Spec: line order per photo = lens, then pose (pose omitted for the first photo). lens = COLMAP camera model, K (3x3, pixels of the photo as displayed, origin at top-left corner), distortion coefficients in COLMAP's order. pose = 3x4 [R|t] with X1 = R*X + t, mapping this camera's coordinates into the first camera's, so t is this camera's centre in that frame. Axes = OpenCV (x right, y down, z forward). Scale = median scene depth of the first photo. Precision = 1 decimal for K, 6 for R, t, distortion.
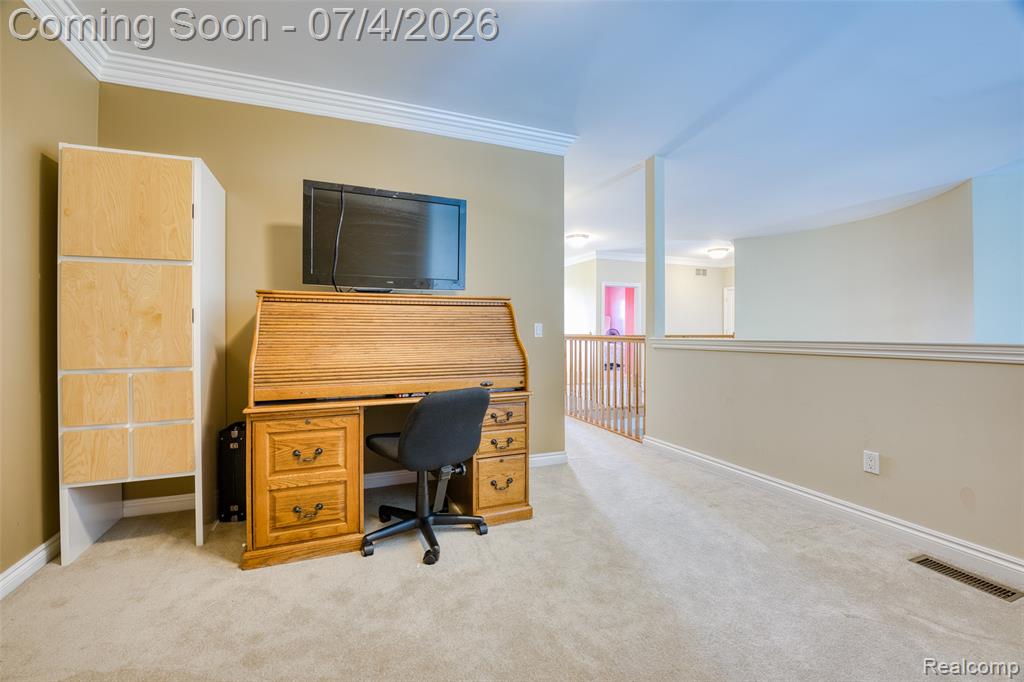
lens RADIAL K [[416.1, 0, 495.8], [0, 416.1, 331.4], [0, 0, 1]] dist [-0.023837, 0.002012]
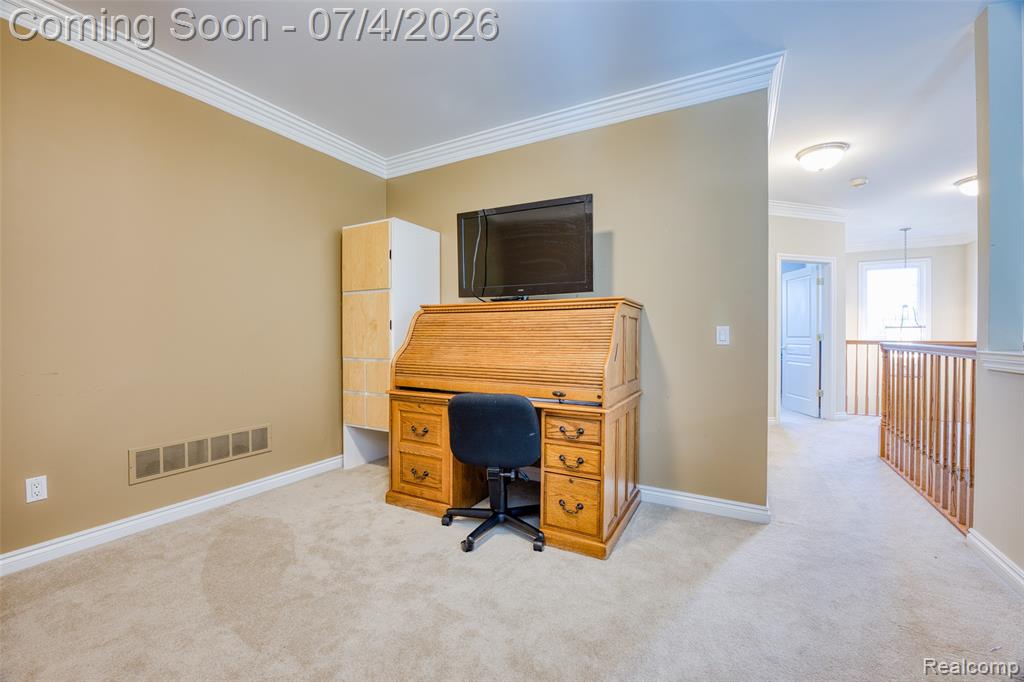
lens RADIAL K [[416.1, 0, 514.2], [0, 416.1, 336.7], [0, 0, 1]] dist [-0.023837, 0.002012]
pose [[0.646673, 0.007781, -0.762727, 0.636257], [-0.001766, 0.999961, 0.008704, -0.008784], [0.762765, -0.004282, 0.646662, 0.337801]]
